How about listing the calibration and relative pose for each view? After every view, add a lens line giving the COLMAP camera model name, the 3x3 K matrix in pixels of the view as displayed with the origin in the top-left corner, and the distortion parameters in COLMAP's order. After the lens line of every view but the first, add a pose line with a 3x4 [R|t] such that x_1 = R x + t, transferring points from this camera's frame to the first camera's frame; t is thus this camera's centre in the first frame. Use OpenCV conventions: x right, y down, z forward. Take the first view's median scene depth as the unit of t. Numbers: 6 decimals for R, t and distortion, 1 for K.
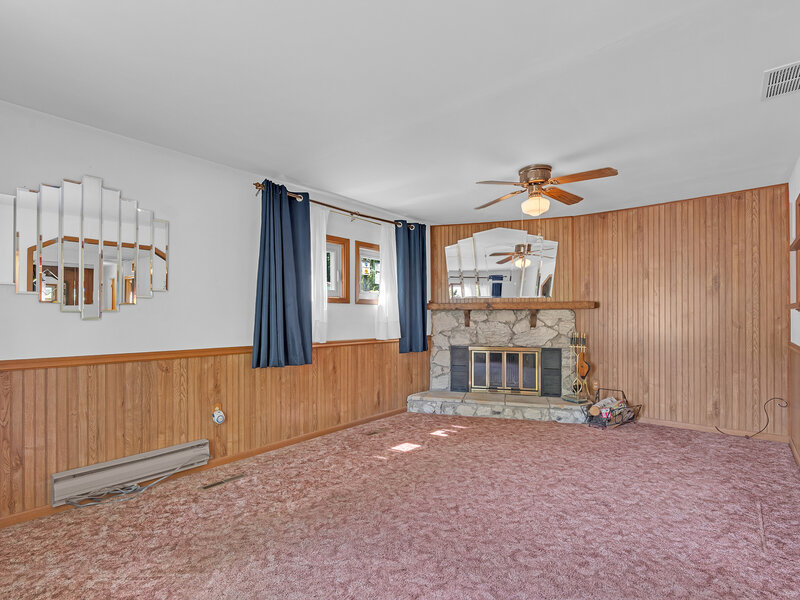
lens RADIAL K [[399.1, 0, 393.2], [0, 399.1, 312.8], [0, 0, 1]] dist [-0.003216, -0.002106]
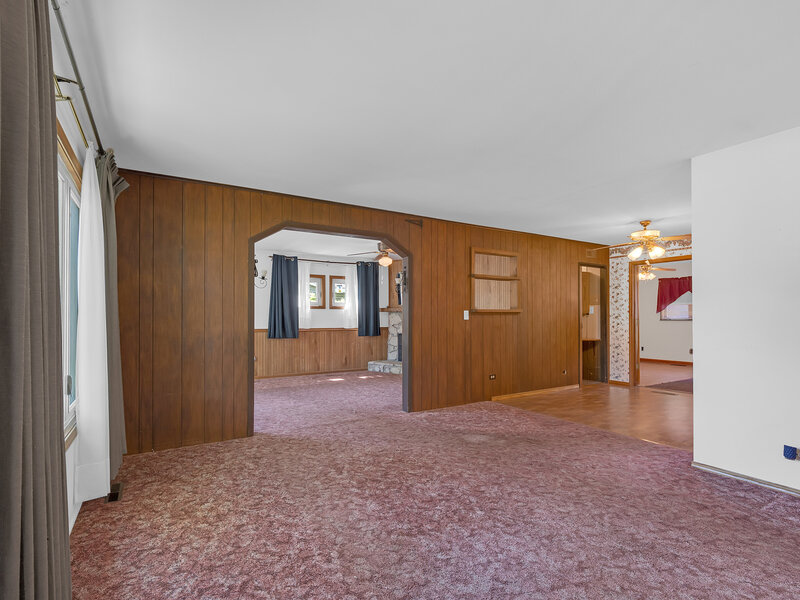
lens RADIAL K [[399.1, 0, 397.4], [0, 399.1, 317.2], [0, 0, 1]] dist [-0.003216, -0.002106]
pose [[0.952407, 0.002461, -0.304818, 0.686159], [0.000988, 0.999937, 0.011160, -0.004016], [0.304827, -0.010930, 0.952345, -0.612208]]
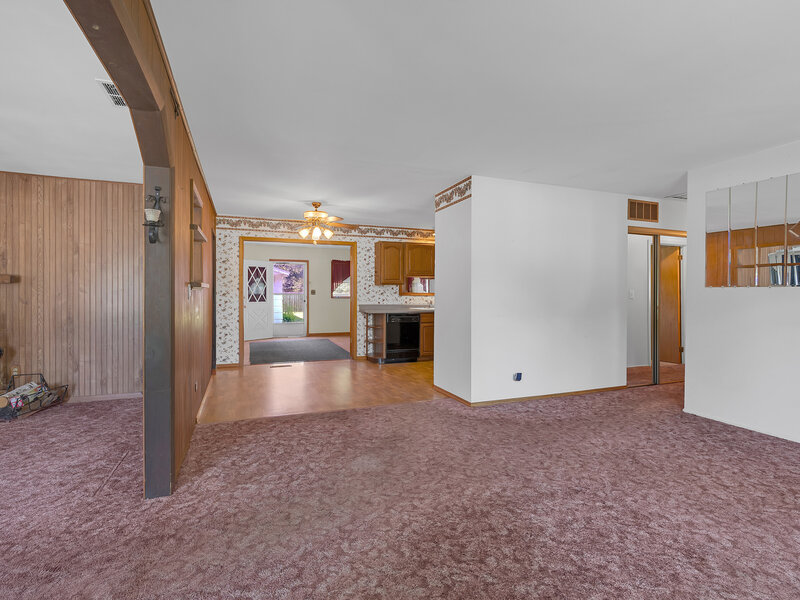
lens RADIAL K [[399.1, 0, 386.7], [0, 399.1, 297.3], [0, 0, 1]] dist [-0.003216, -0.002106]
pose [[0.469006, -0.005028, 0.883181, 0.237171], [-0.011966, 0.999856, 0.012047, -0.001084], [-0.883114, -0.016218, 0.468878, -0.217491]]
